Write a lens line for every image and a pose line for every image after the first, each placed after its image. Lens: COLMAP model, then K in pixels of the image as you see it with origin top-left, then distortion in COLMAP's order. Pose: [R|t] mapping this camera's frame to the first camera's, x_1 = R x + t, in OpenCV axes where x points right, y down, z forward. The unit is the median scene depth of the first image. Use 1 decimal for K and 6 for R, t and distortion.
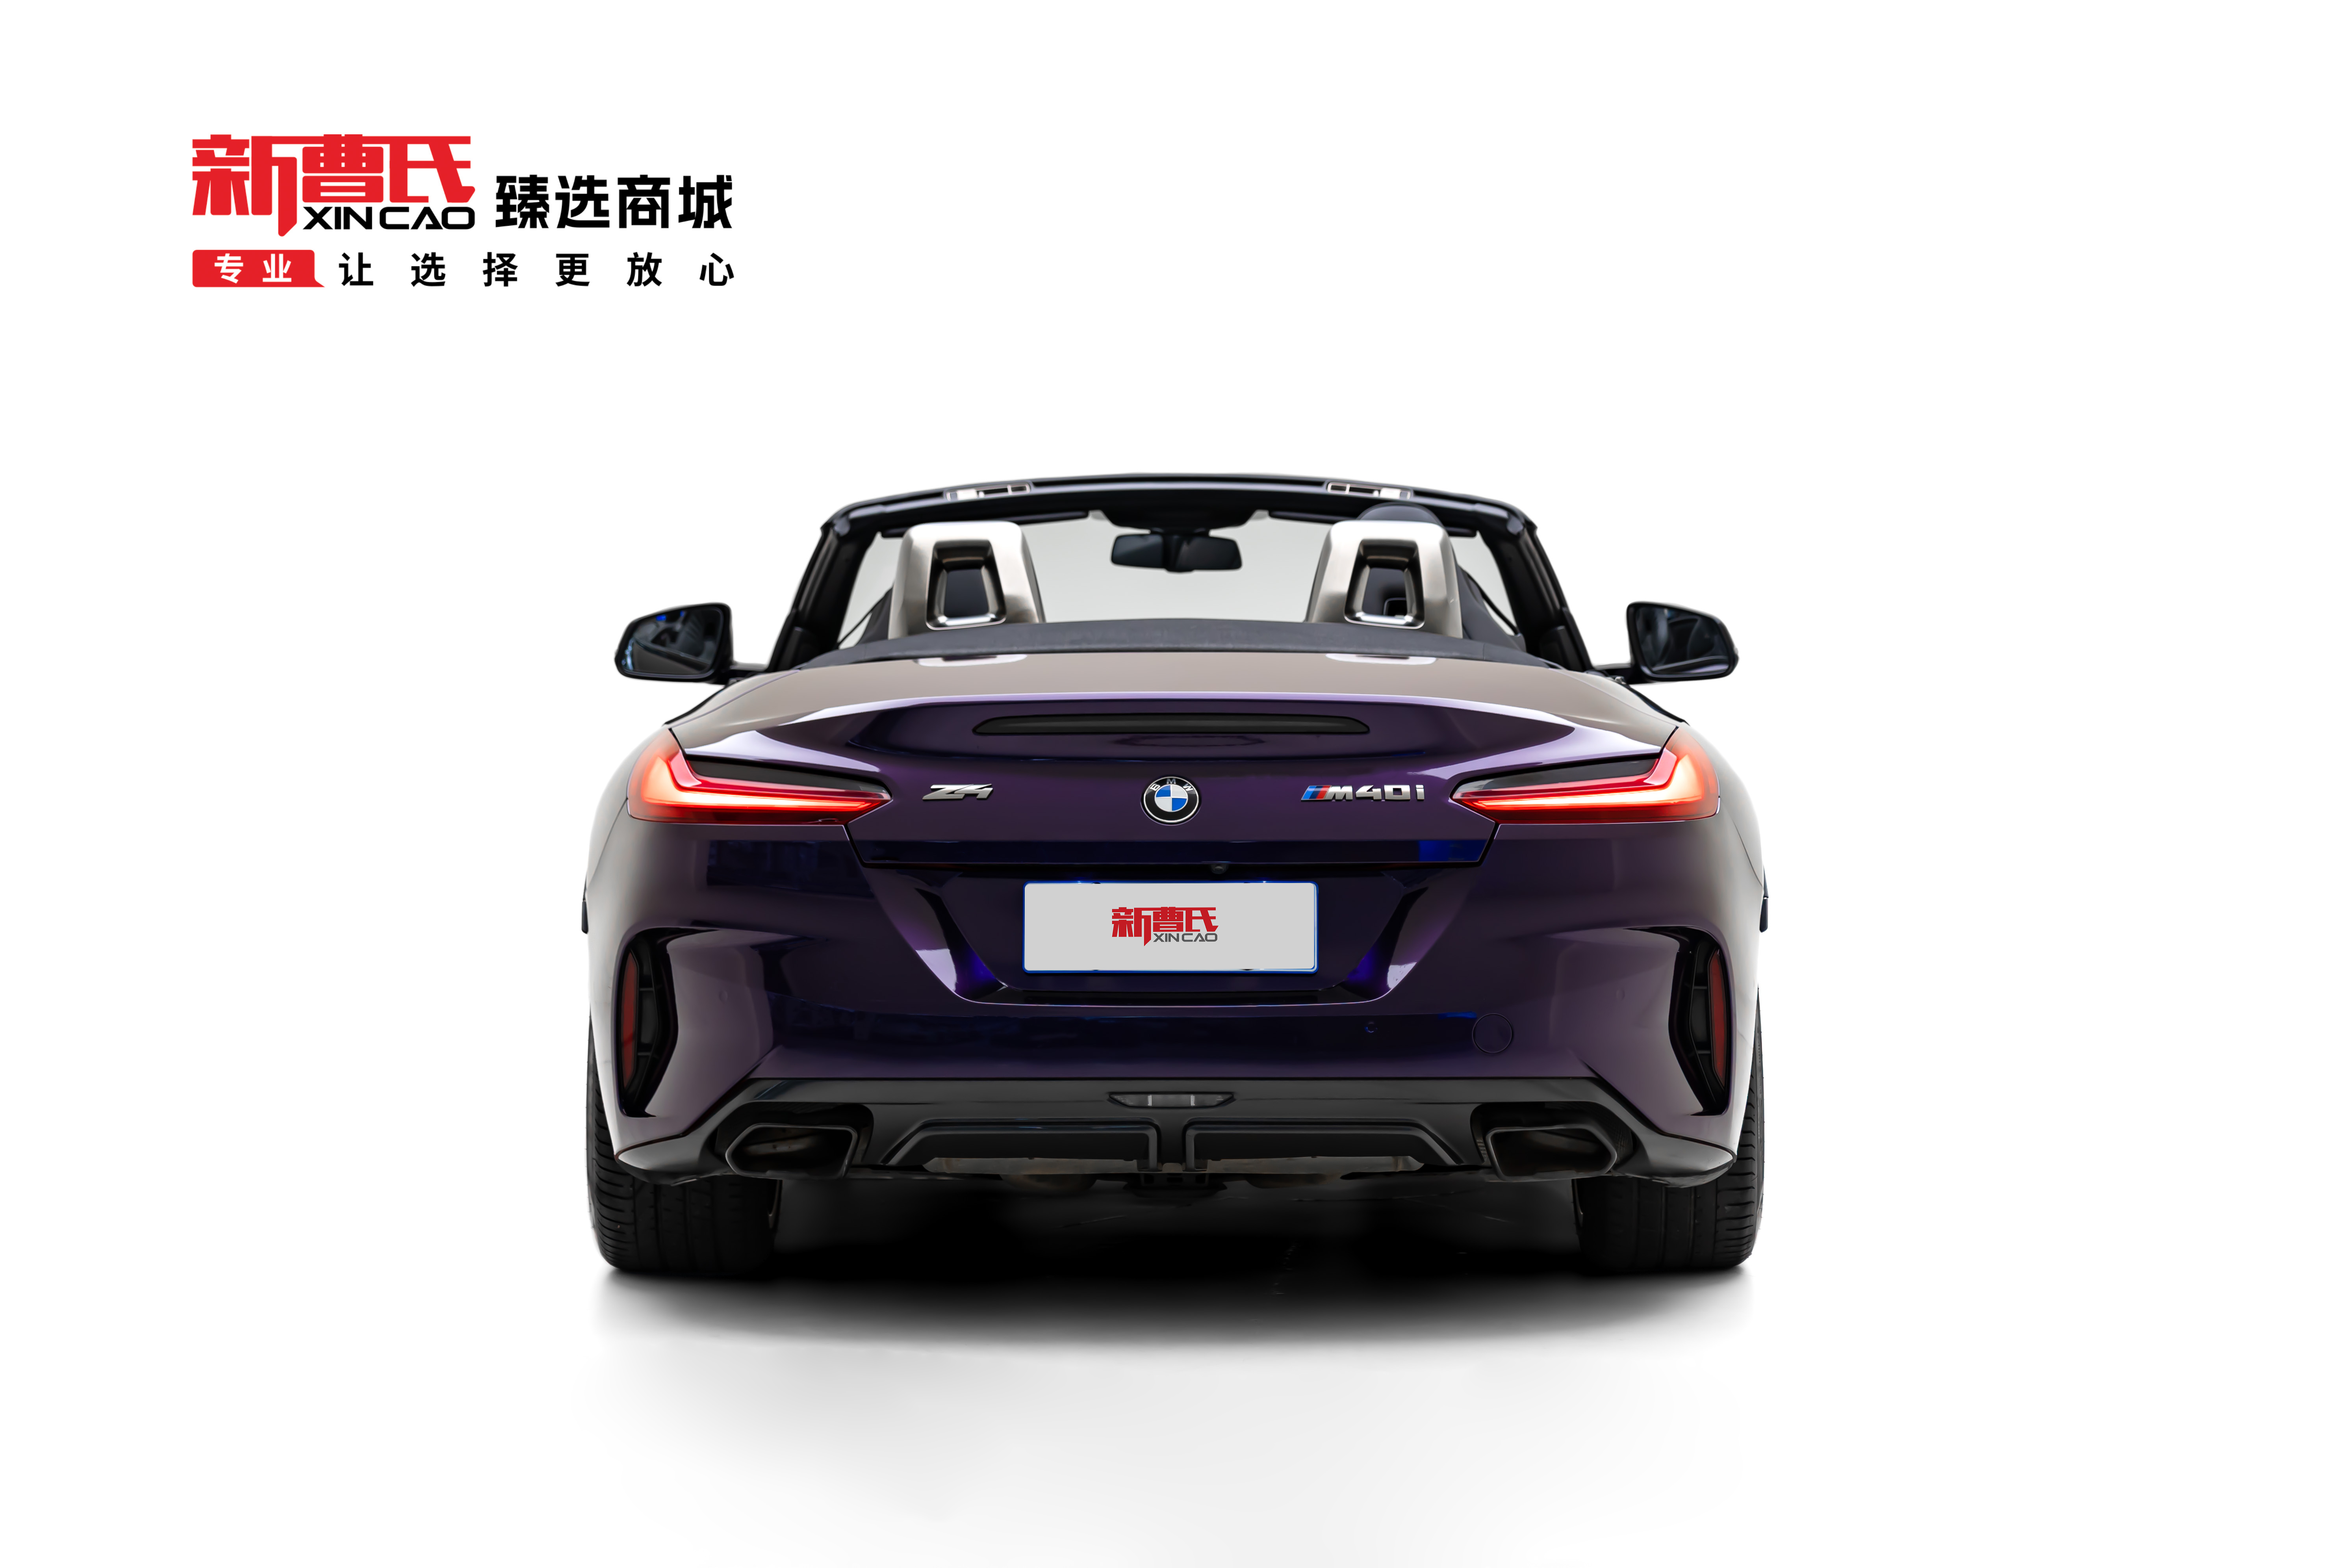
lens RADIAL K [[6990.6, 0, 1176.0], [0, 6990.6, 784.0], [0, 0, 1]] dist [0.493768, 0.001541]
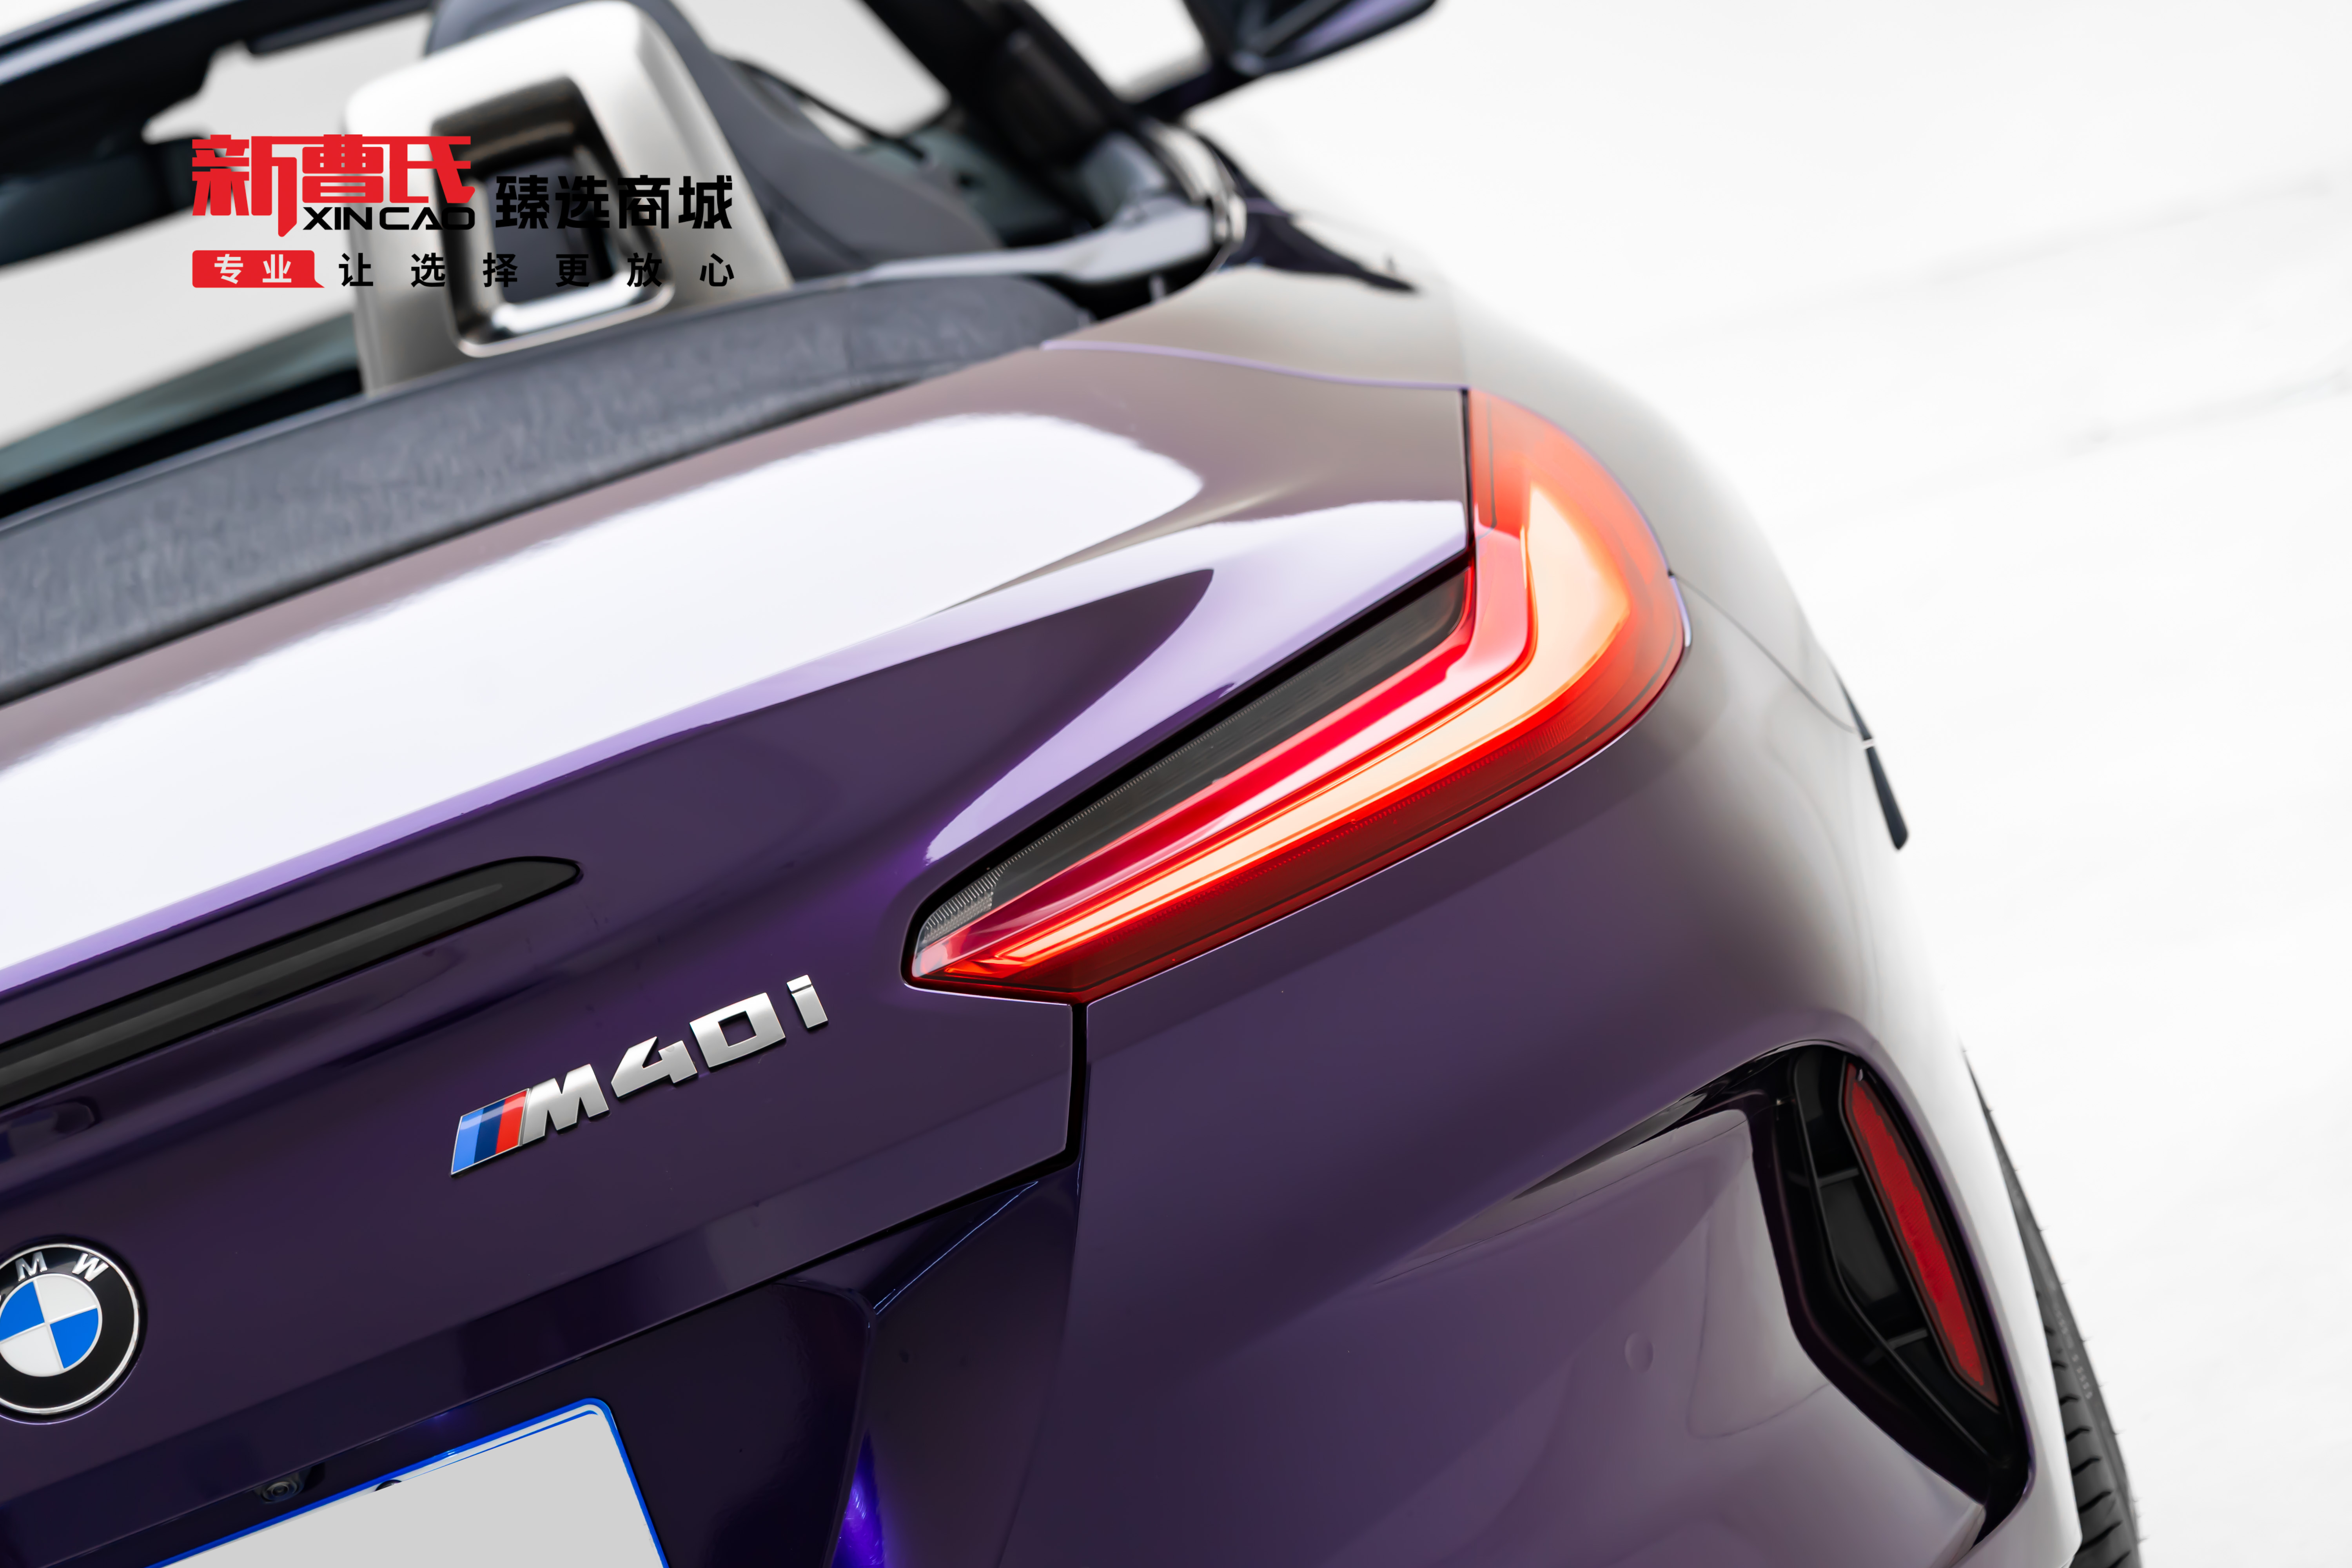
lens RADIAL K [[7574.7, 0, 1176.0], [0, 7574.7, 784.0], [0, 0, 1]] dist [0.096510, 0.893555]
pose [[0.932738, -0.359979, 0.020362, 0.046319], [0.354005, 0.925049, 0.137710, -0.047356], [-0.068408, -0.121239, 0.990263, 0.667478]]
